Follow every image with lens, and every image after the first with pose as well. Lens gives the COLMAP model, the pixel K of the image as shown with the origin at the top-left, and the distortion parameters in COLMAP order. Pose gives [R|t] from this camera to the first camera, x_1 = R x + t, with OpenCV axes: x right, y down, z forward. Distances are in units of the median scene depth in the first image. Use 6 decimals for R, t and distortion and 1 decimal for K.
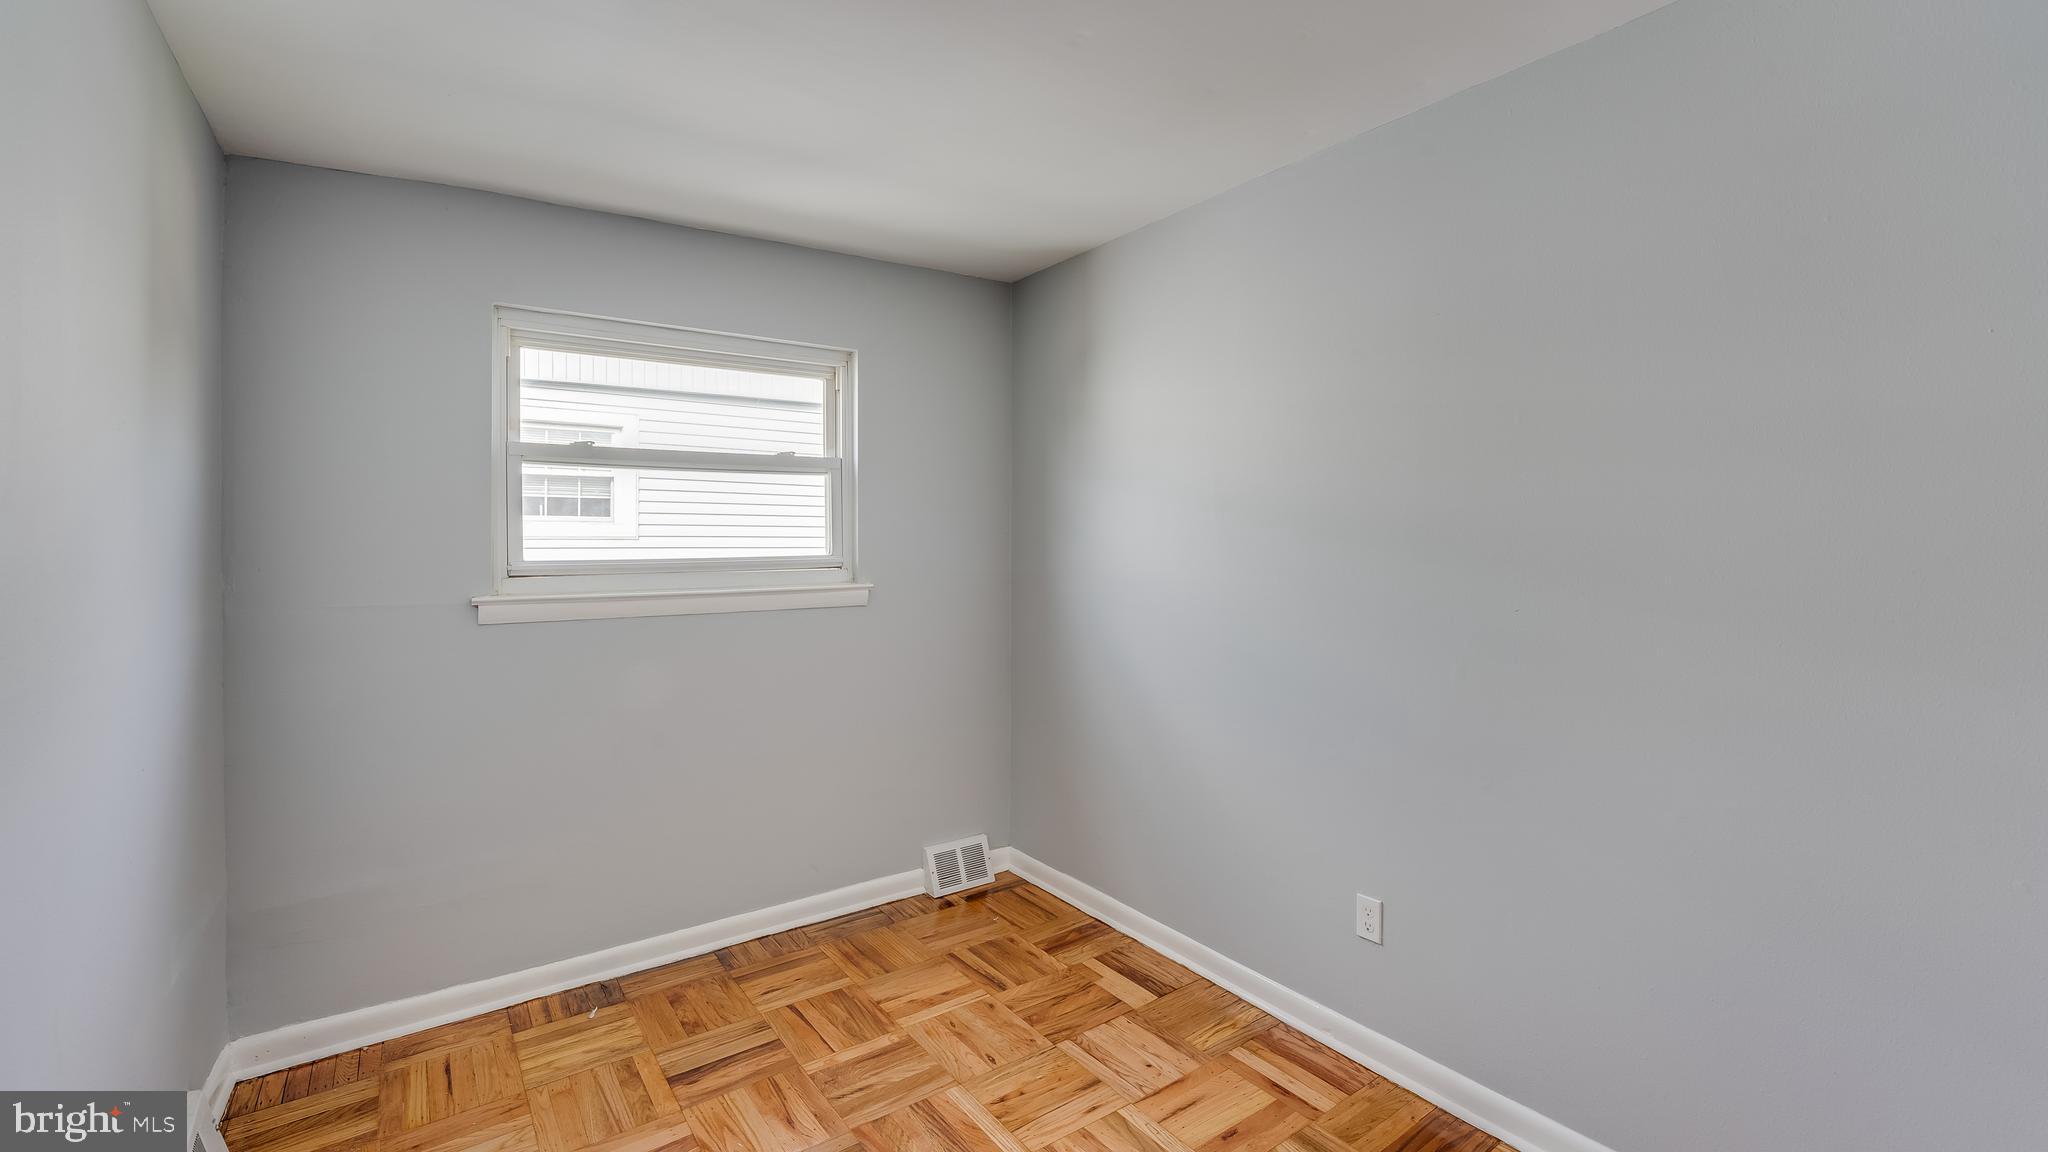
lens RADIAL K [[845.4, 0, 998.4], [0, 845.4, 575.4], [0, 0, 1]] dist [-0.024876, 0.001092]
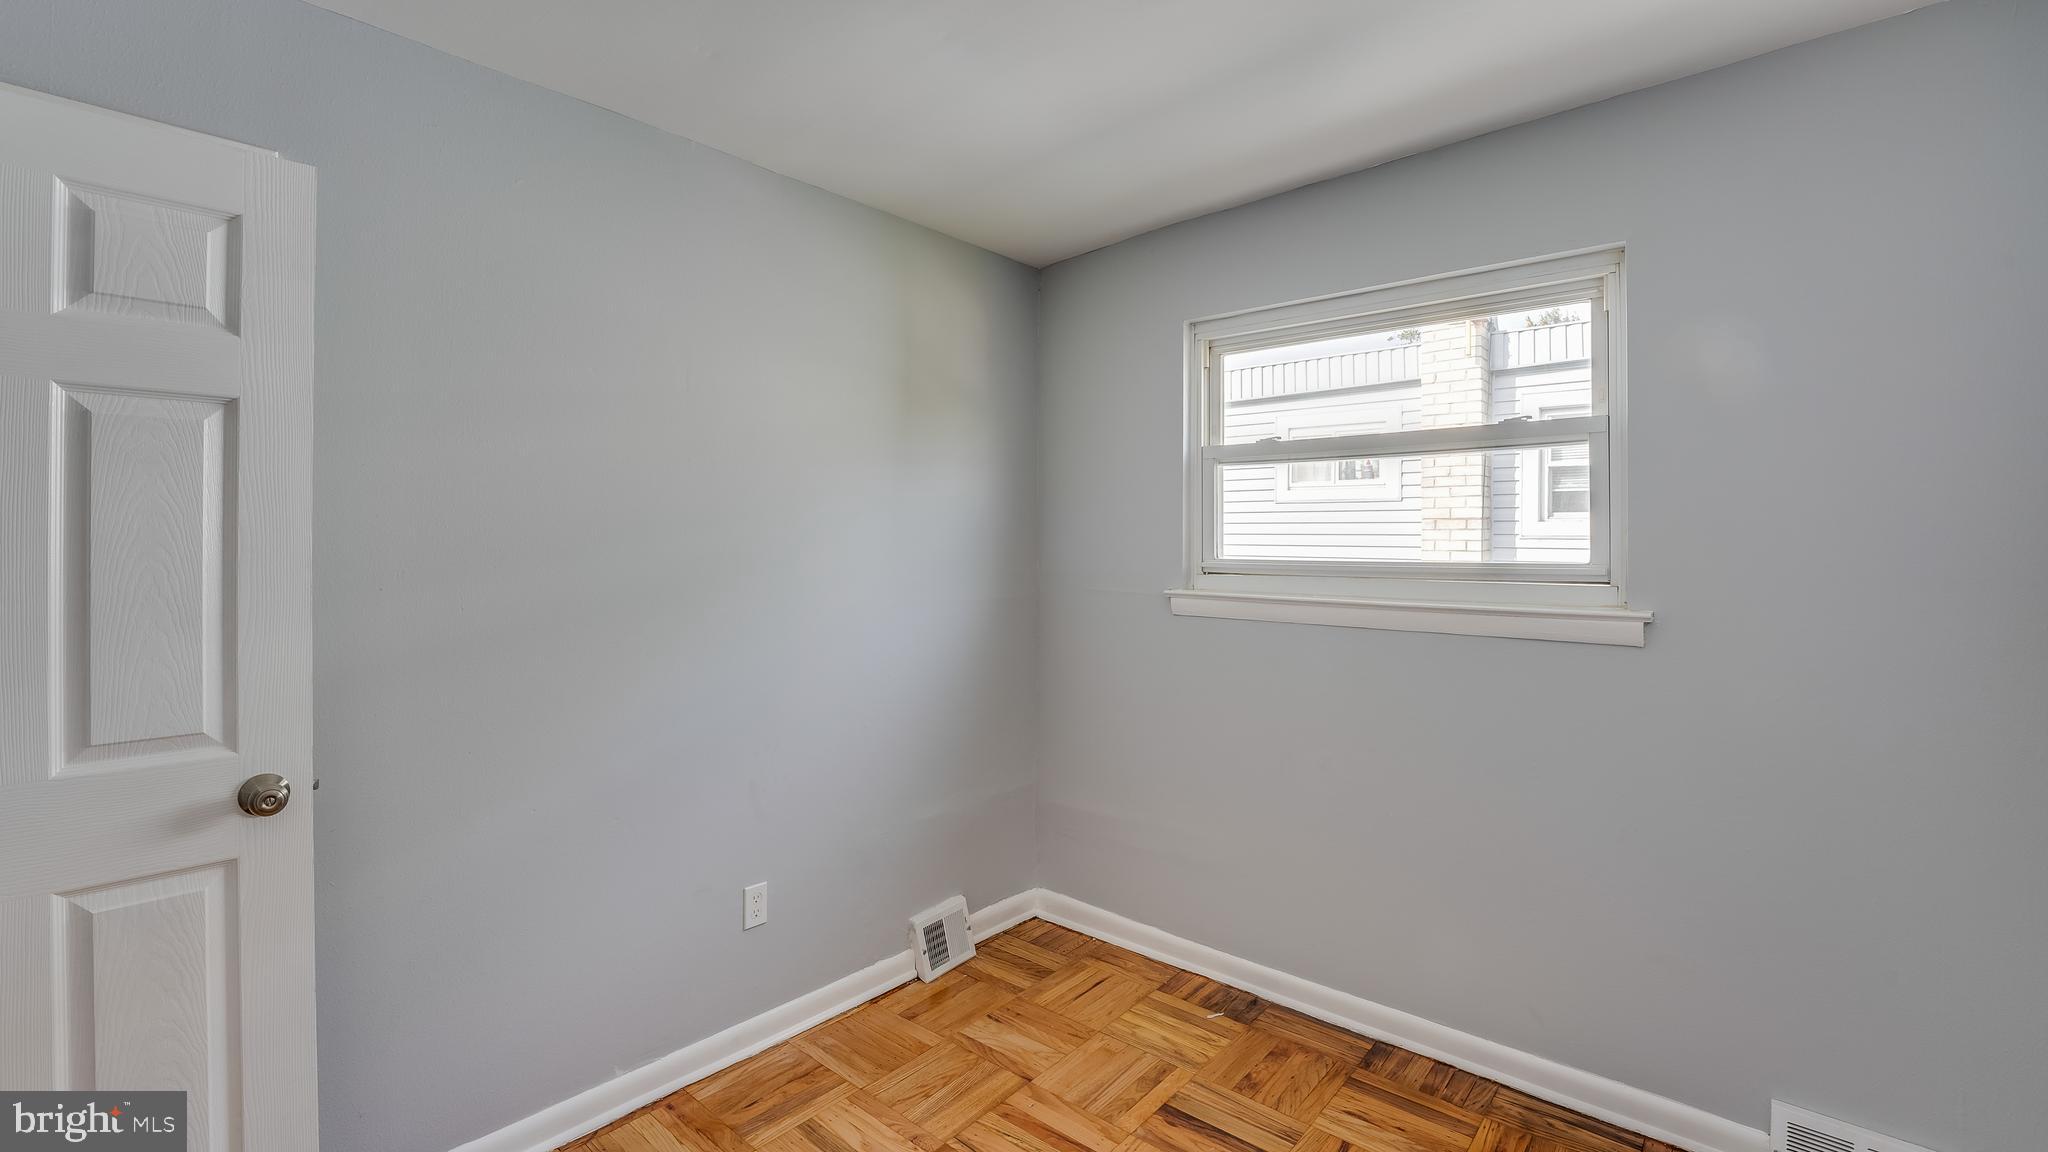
lens RADIAL K [[845.4, 0, 998.4], [0, 845.4, 575.4], [0, 0, 1]] dist [-0.024876, 0.001092]
pose [[0.242354, 0.040063, -0.969360, 0.404041], [-0.050075, 0.998332, 0.028741, -0.013791], [0.968895, 0.041575, 0.243956, 0.494959]]
